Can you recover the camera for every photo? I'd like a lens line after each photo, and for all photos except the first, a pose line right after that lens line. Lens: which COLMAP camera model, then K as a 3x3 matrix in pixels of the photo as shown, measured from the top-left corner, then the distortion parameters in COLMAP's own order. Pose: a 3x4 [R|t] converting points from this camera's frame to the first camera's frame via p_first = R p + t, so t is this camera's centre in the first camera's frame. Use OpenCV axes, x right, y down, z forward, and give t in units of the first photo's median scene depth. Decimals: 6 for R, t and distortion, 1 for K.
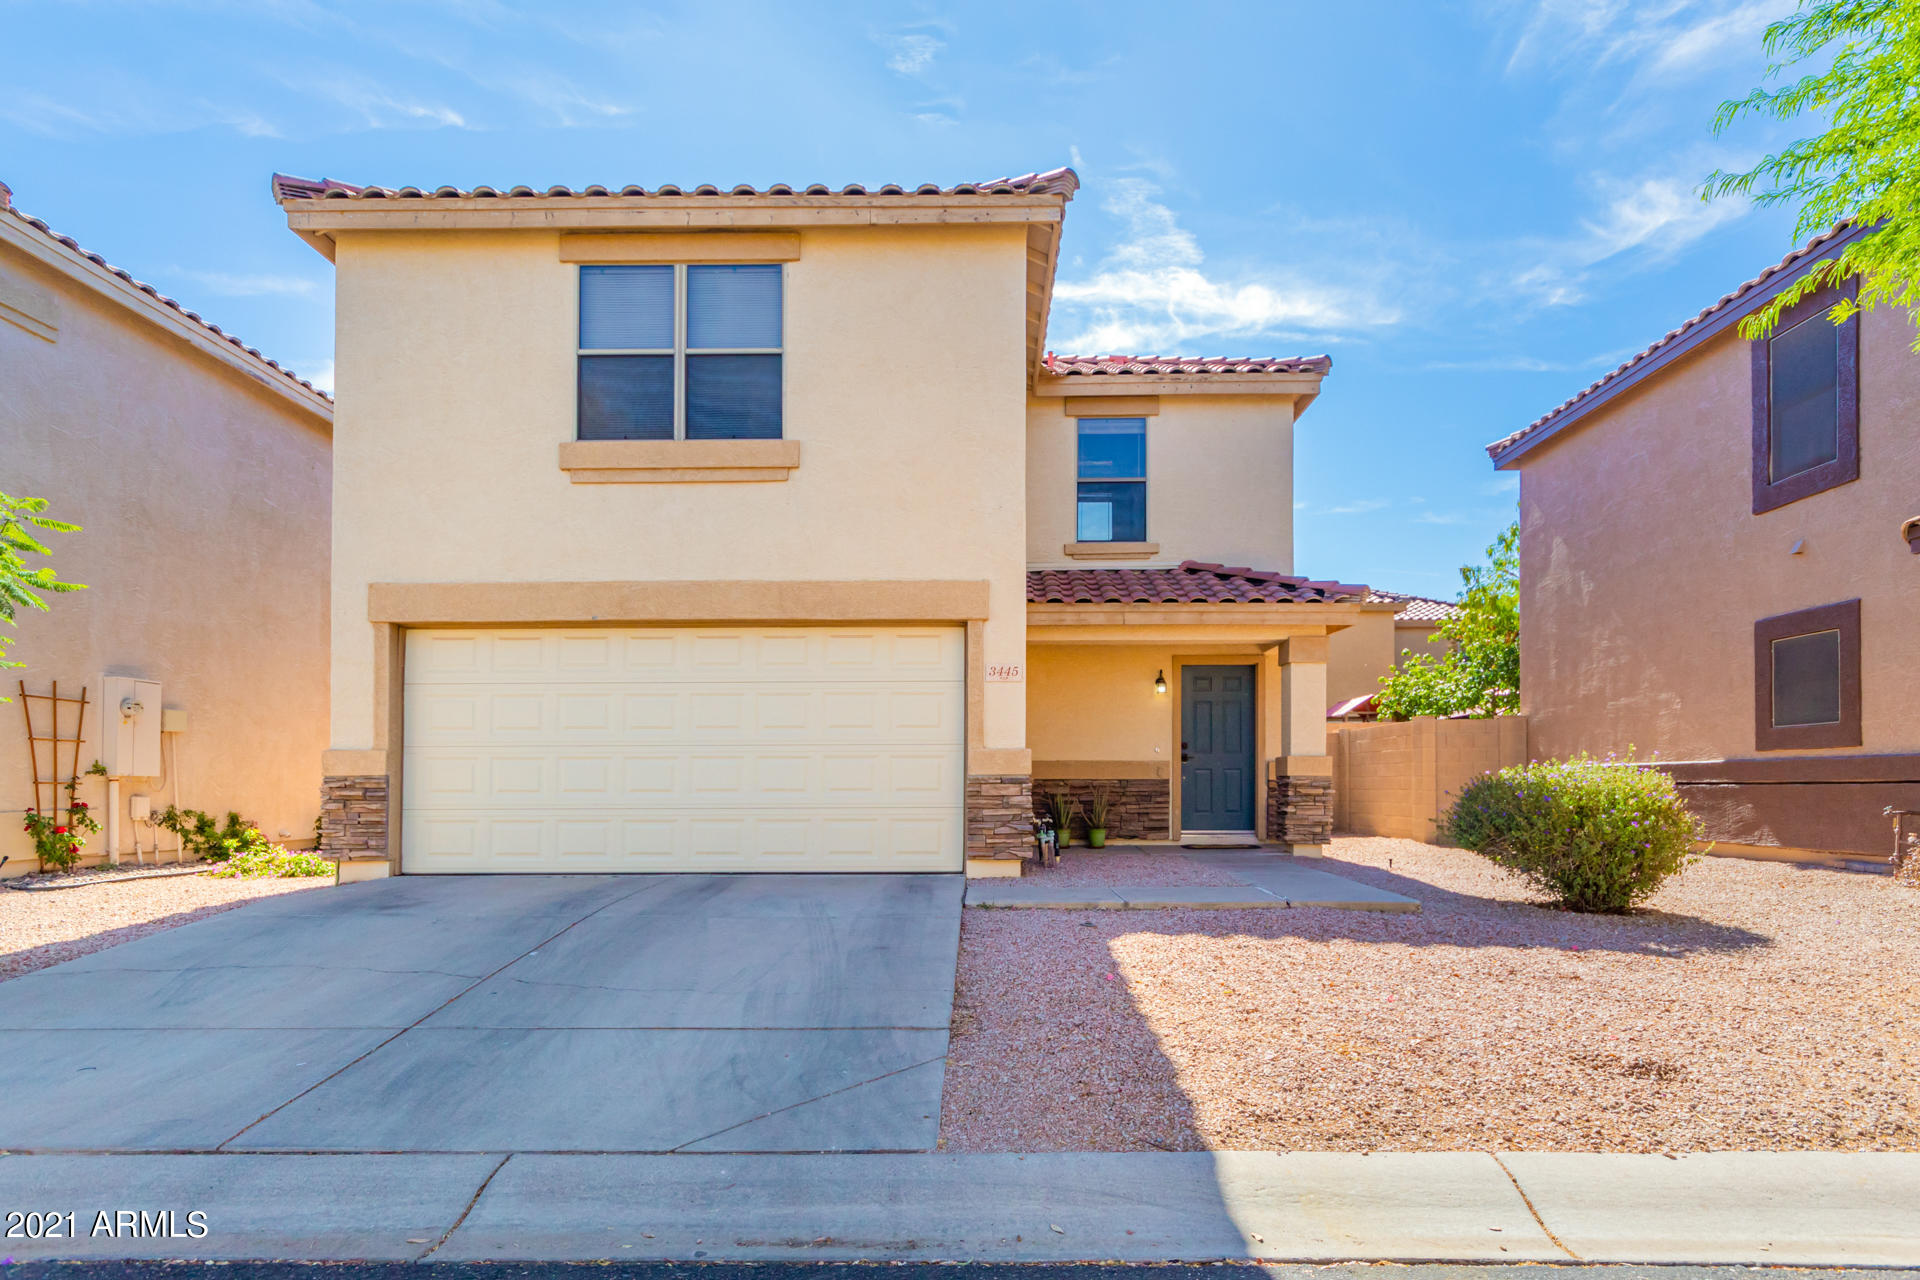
lens RADIAL K [[1064.0, 0, 961.1], [0, 1064.0, 760.9], [0, 0, 1]] dist [0.009809, -0.000322]
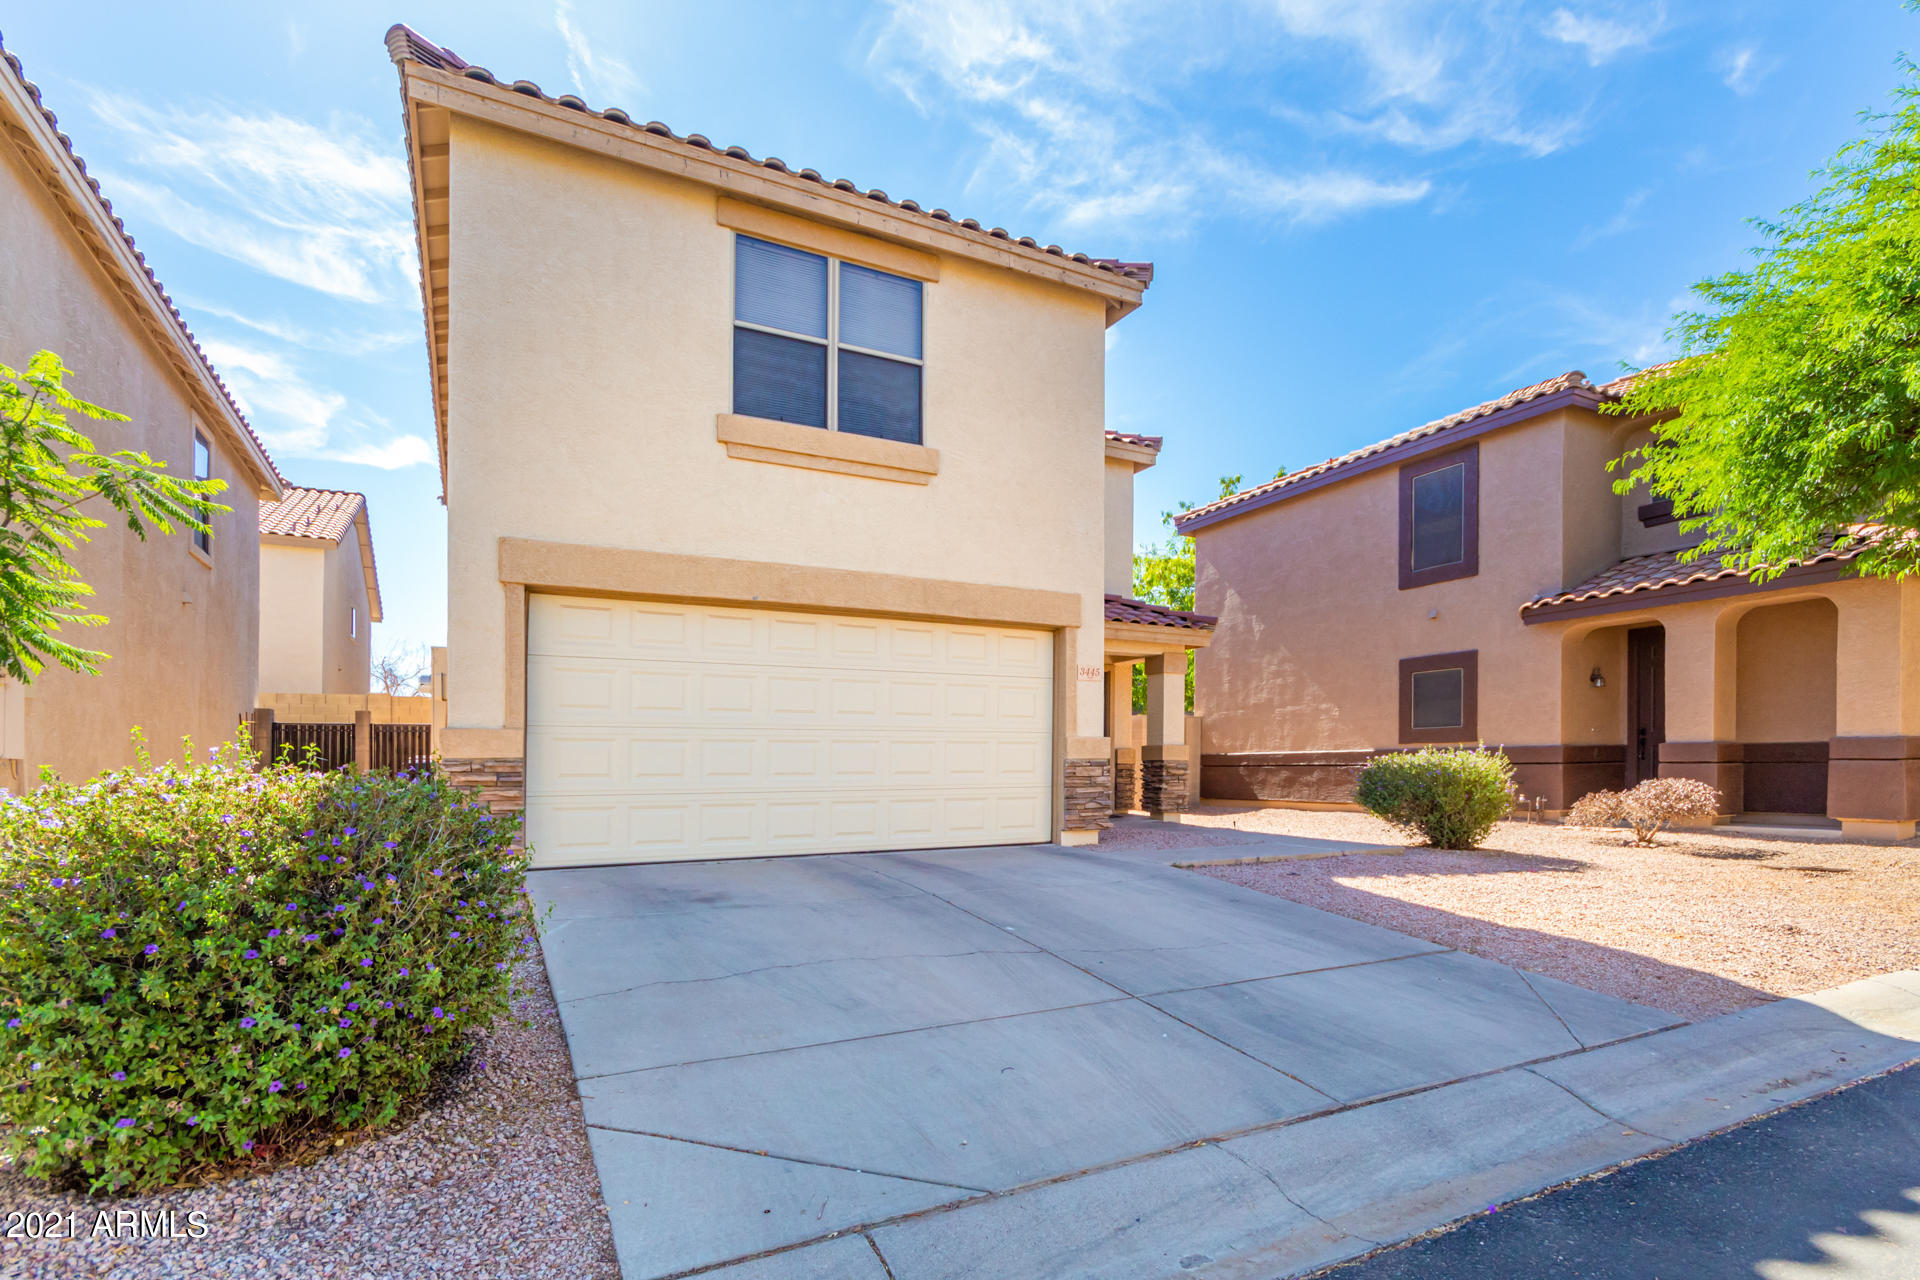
lens RADIAL K [[943.8, 0, 958.6], [0, 943.8, 760.6], [0, 0, 1]] dist [0.005777, 0.000879]
pose [[0.877940, 0.000808, 0.478769, -0.589333], [-0.007686, 0.999893, 0.012408, 0.003251], [-0.478708, -0.014573, 0.877853, 0.141226]]
